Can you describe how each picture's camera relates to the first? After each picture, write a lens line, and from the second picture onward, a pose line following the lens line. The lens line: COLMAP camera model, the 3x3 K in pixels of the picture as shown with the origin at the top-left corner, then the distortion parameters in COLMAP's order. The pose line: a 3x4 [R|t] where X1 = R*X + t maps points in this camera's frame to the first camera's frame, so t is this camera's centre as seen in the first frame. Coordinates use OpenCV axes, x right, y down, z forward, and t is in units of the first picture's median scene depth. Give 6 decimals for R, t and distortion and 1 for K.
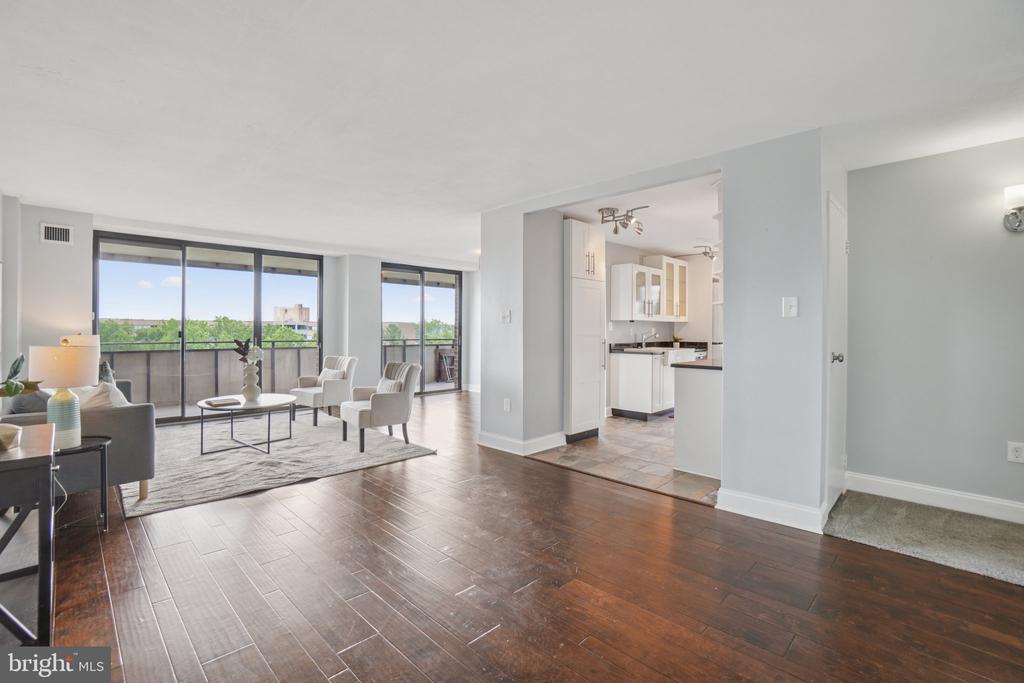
lens RADIAL K [[460.4, 0, 508.7], [0, 460.4, 333.9], [0, 0, 1]] dist [-0.049274, 0.016955]
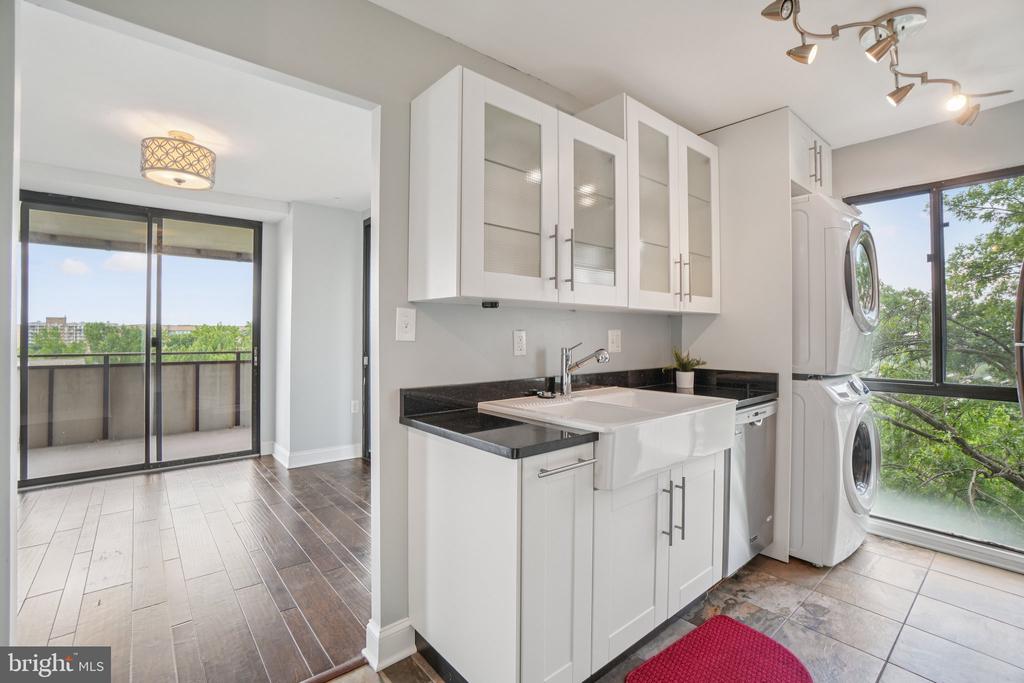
lens RADIAL K [[464.7, 0, 507.7], [0, 464.7, 329.1], [0, 0, 1]] dist [-0.072326, 0.028375]
pose [[0.995966, -0.004208, -0.089637, 0.215912], [0.002396, 0.999791, -0.020316, -0.005645], [0.089704, 0.020019, 0.995767, 0.522067]]
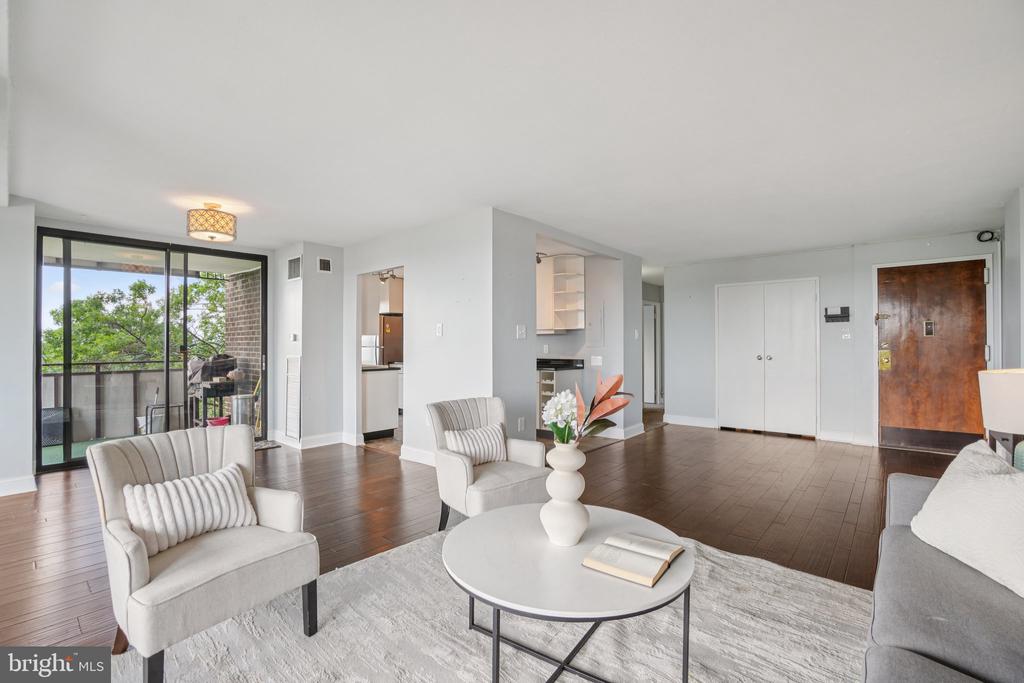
lens RADIAL K [[460.4, 0, 508.7], [0, 460.4, 333.9], [0, 0, 1]] dist [-0.049274, 0.016955]
pose [[-0.087014, 0.019727, 0.996012, -0.487146], [0.011781, 0.999754, -0.018772, -0.007905], [-0.996137, 0.010100, -0.087225, 0.559629]]
